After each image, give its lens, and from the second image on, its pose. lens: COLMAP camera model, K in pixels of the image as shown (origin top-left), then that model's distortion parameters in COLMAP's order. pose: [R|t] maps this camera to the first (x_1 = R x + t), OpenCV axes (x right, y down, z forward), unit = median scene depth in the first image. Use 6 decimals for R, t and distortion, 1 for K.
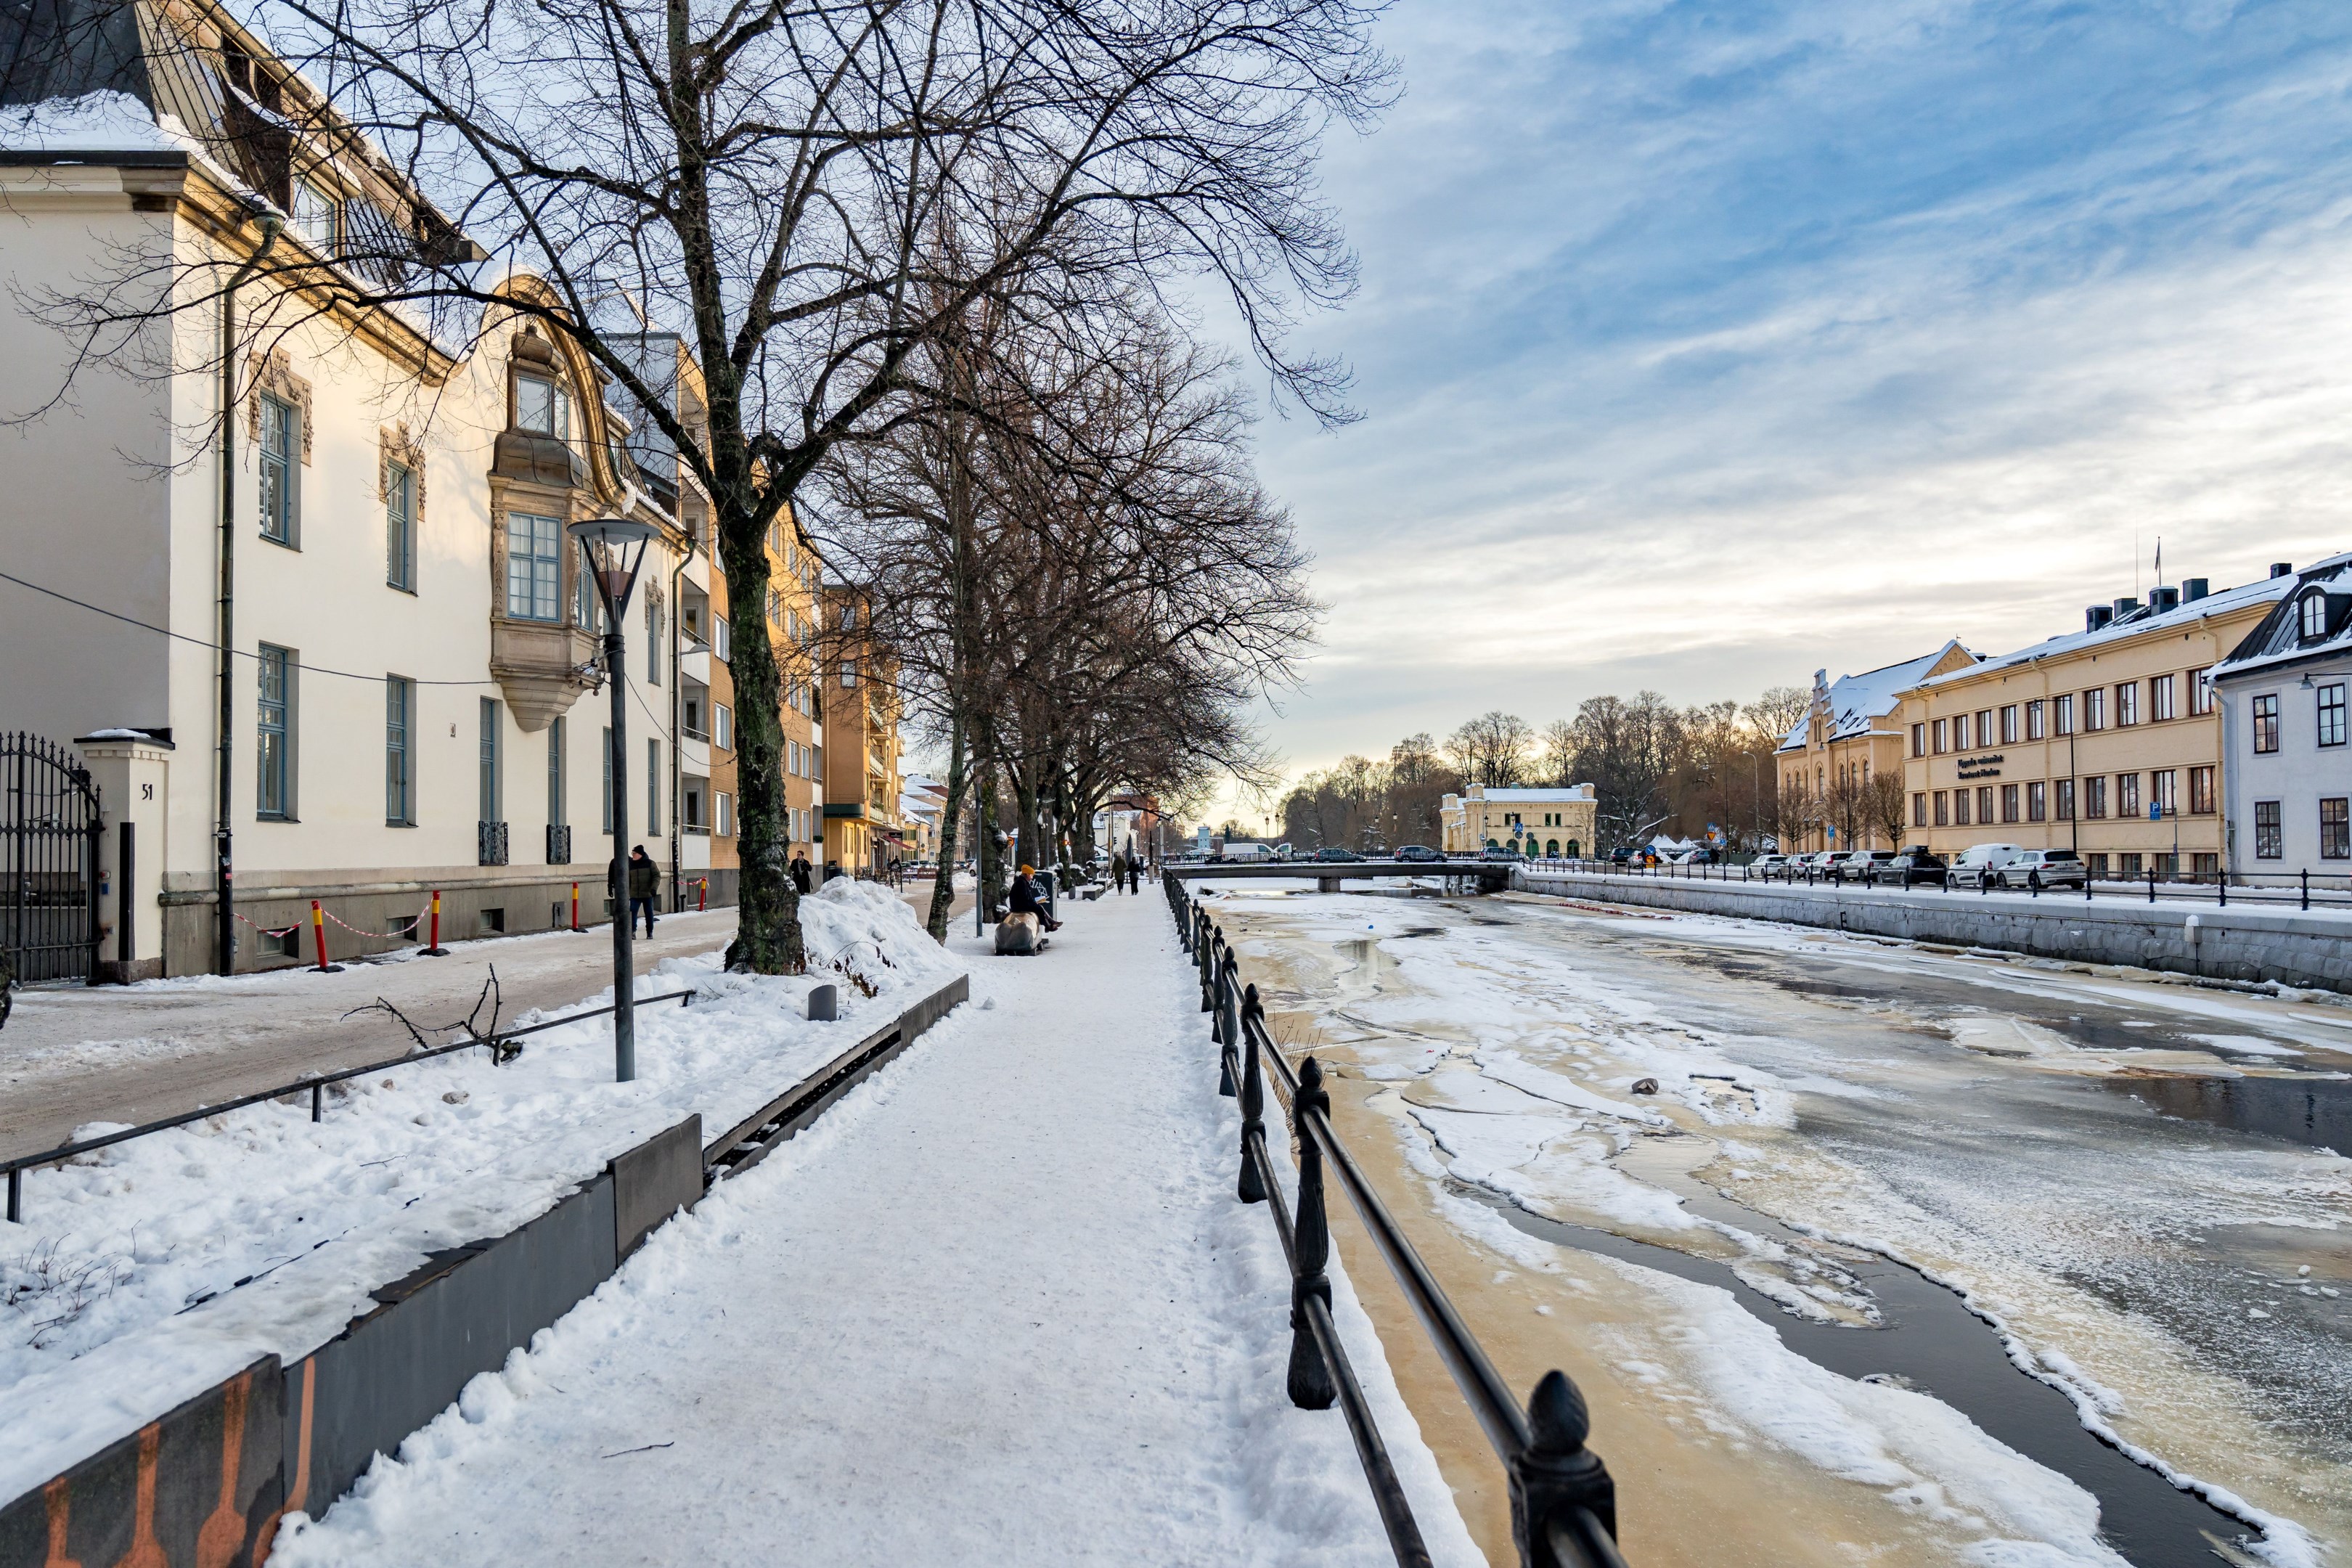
lens RADIAL K [[1703.6, 0, 1118.1], [0, 1703.6, 840.9], [0, 0, 1]] dist [0.001137, 0.002830]
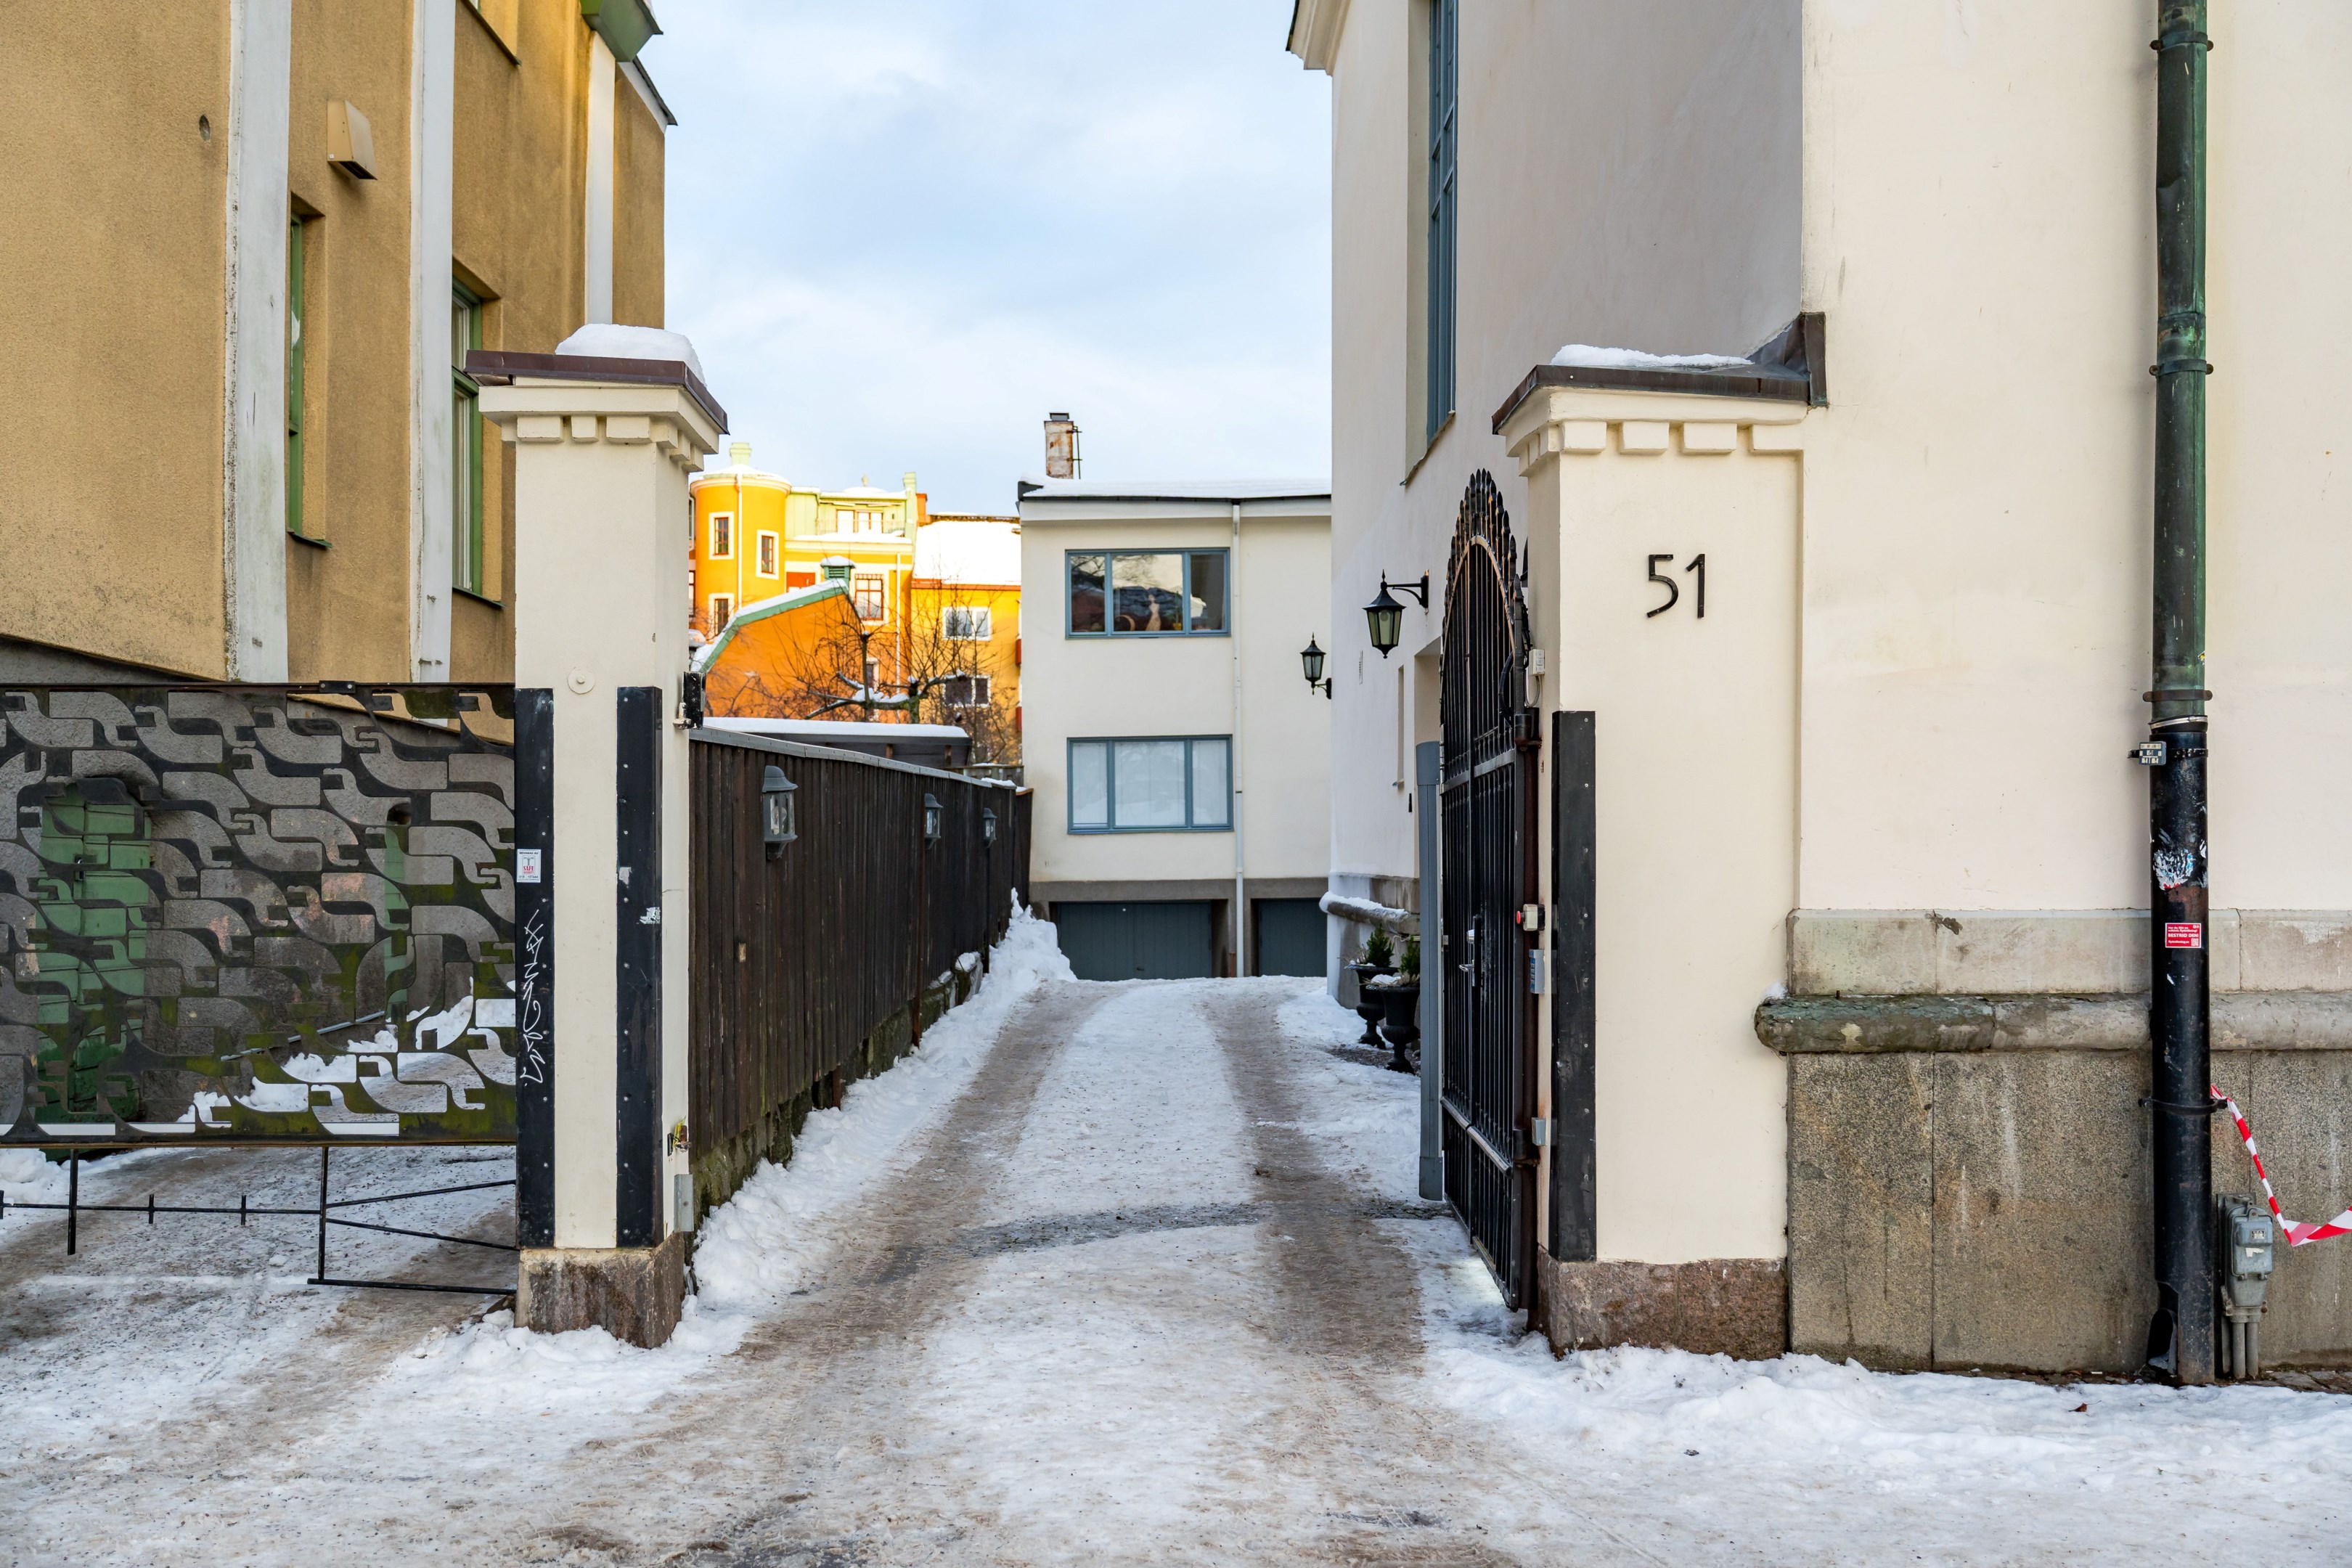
lens RADIAL K [[2283.9, 0, 1178.0], [0, 2283.9, 796.3], [0, 0, 1]] dist [-0.014577, 0.000000]
pose [[0.043415, -0.020727, -0.998842, -0.185277], [0.009595, 0.999747, -0.020328, 0.005936], [0.999011, -0.008701, 0.043603, 0.696907]]
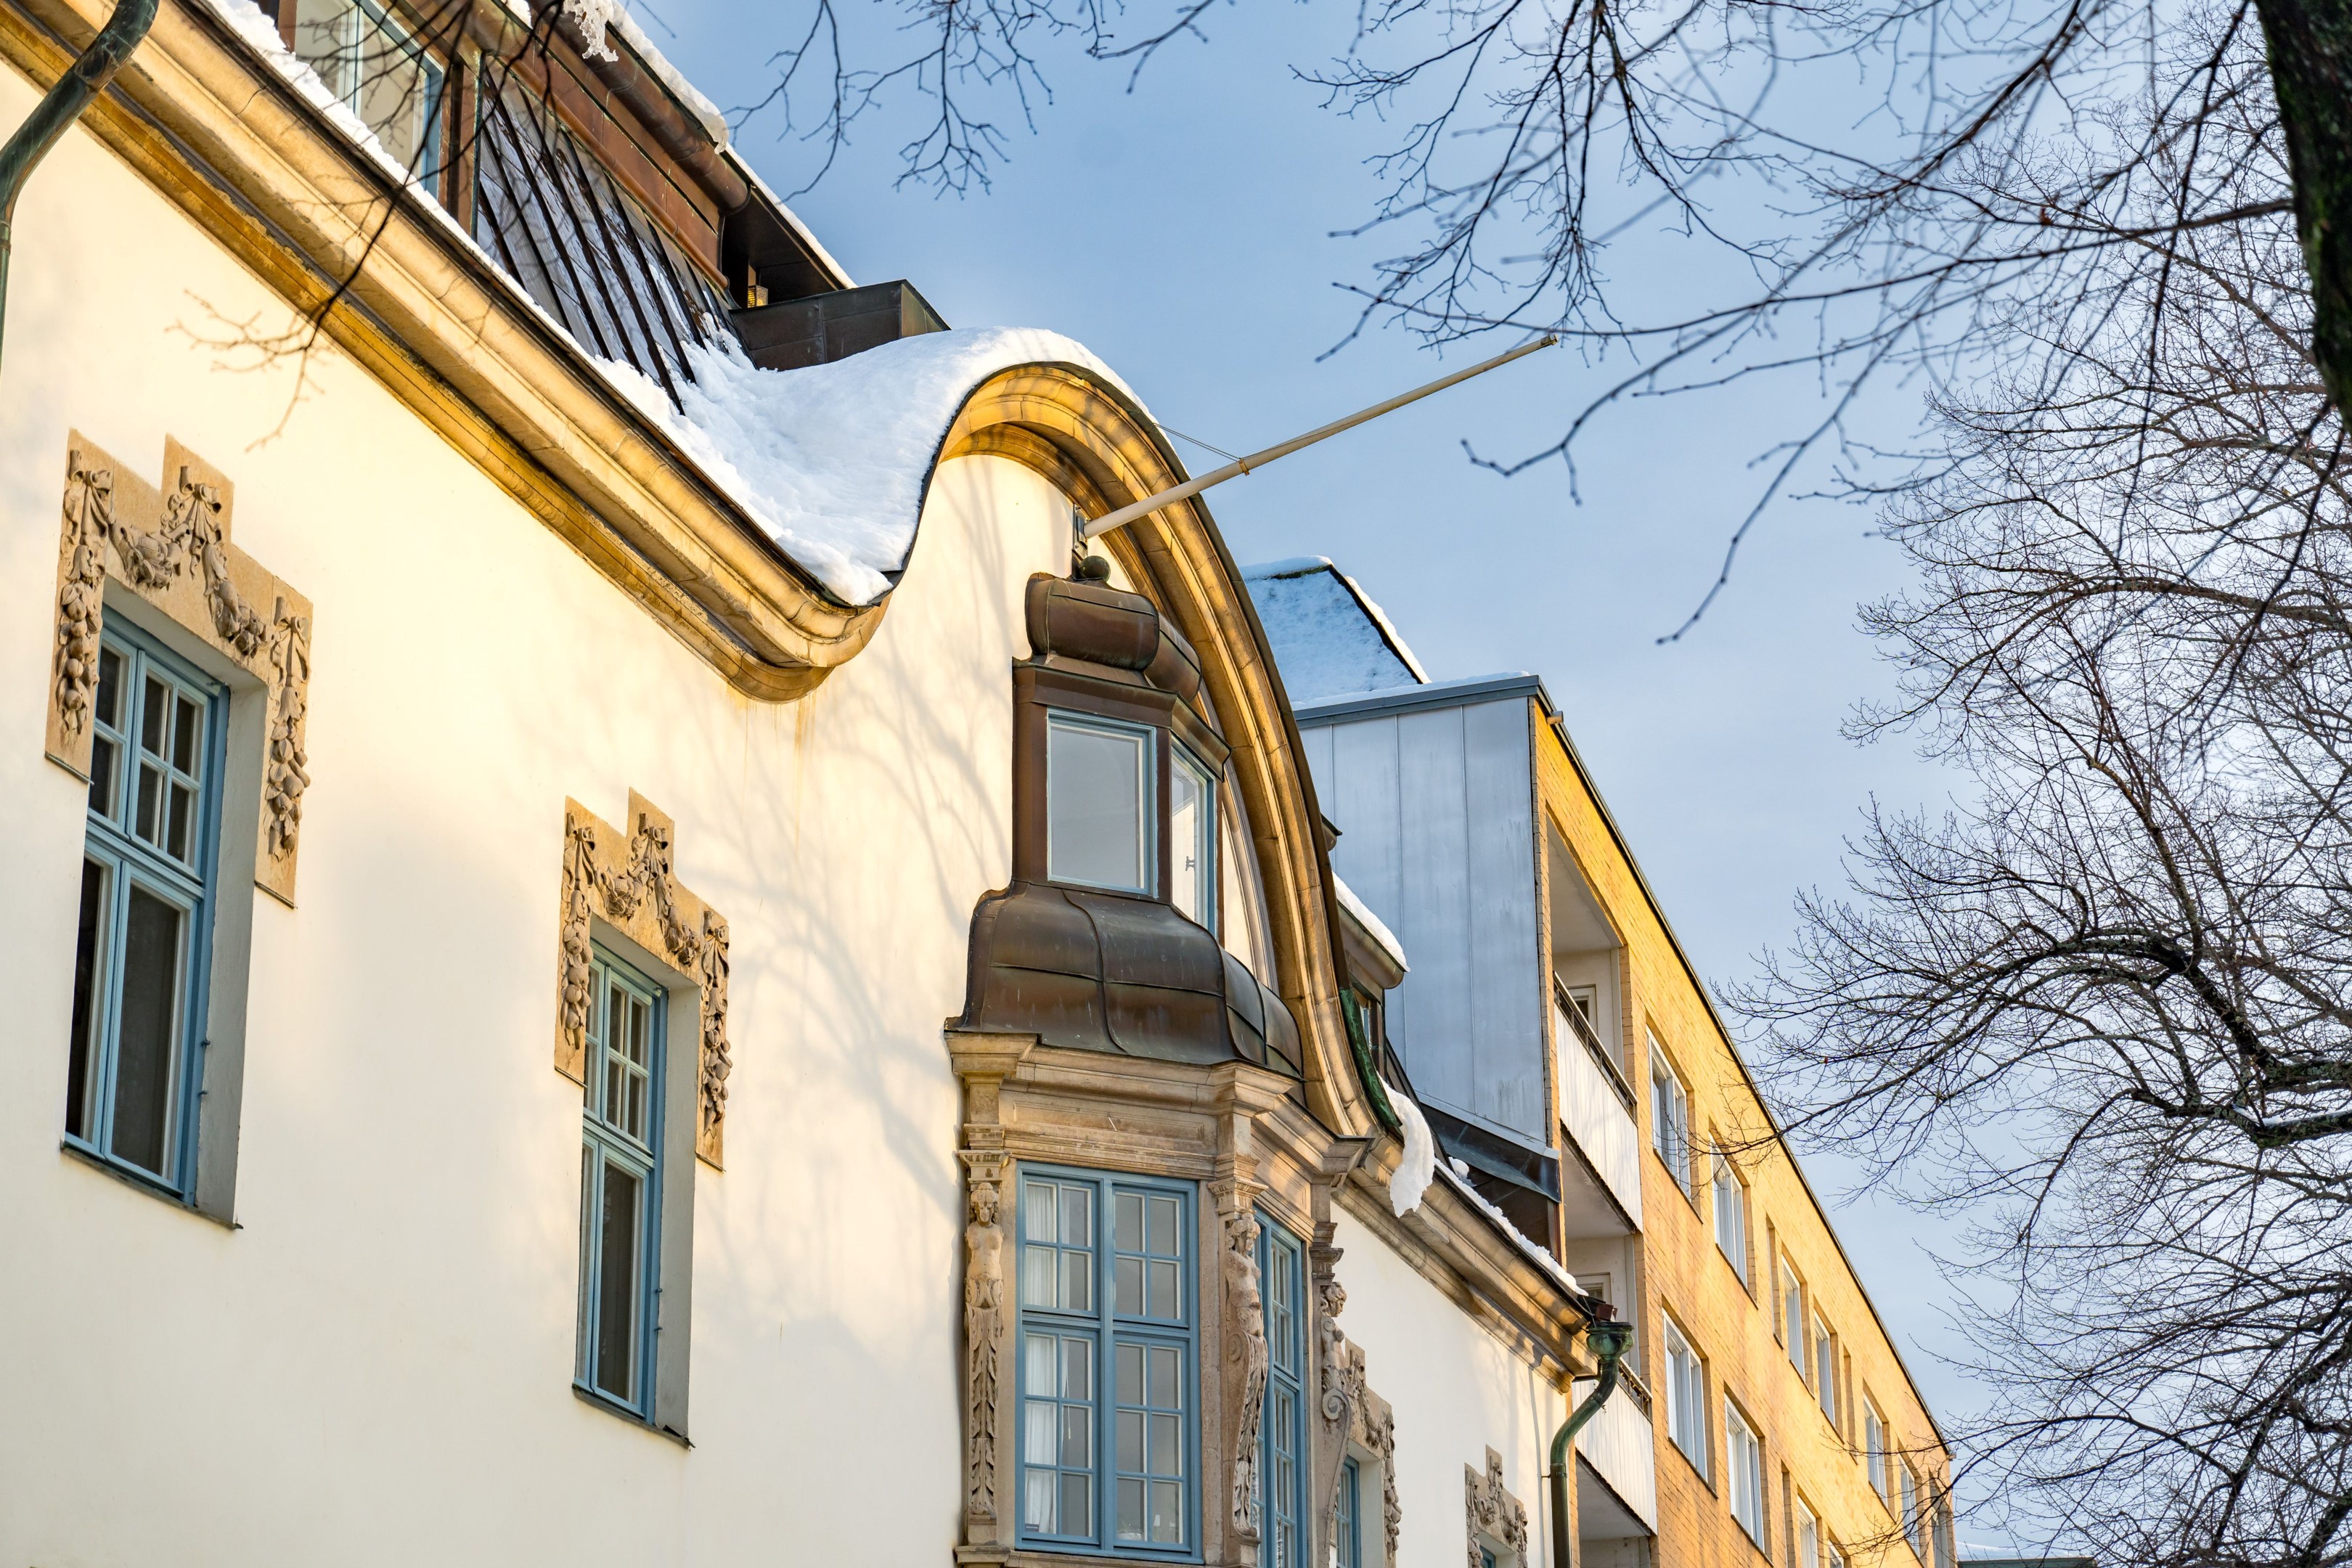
lens RADIAL K [[4407.4, 0, 1159.7], [0, 4407.4, 708.8], [0, 0, 1]] dist [0.057643, 0.000000]
pose [[0.949801, -0.123313, -0.287528, -0.133330], [0.012182, 0.932924, -0.359867, -0.003606], [0.312618, 0.338299, 0.887594, 0.382655]]
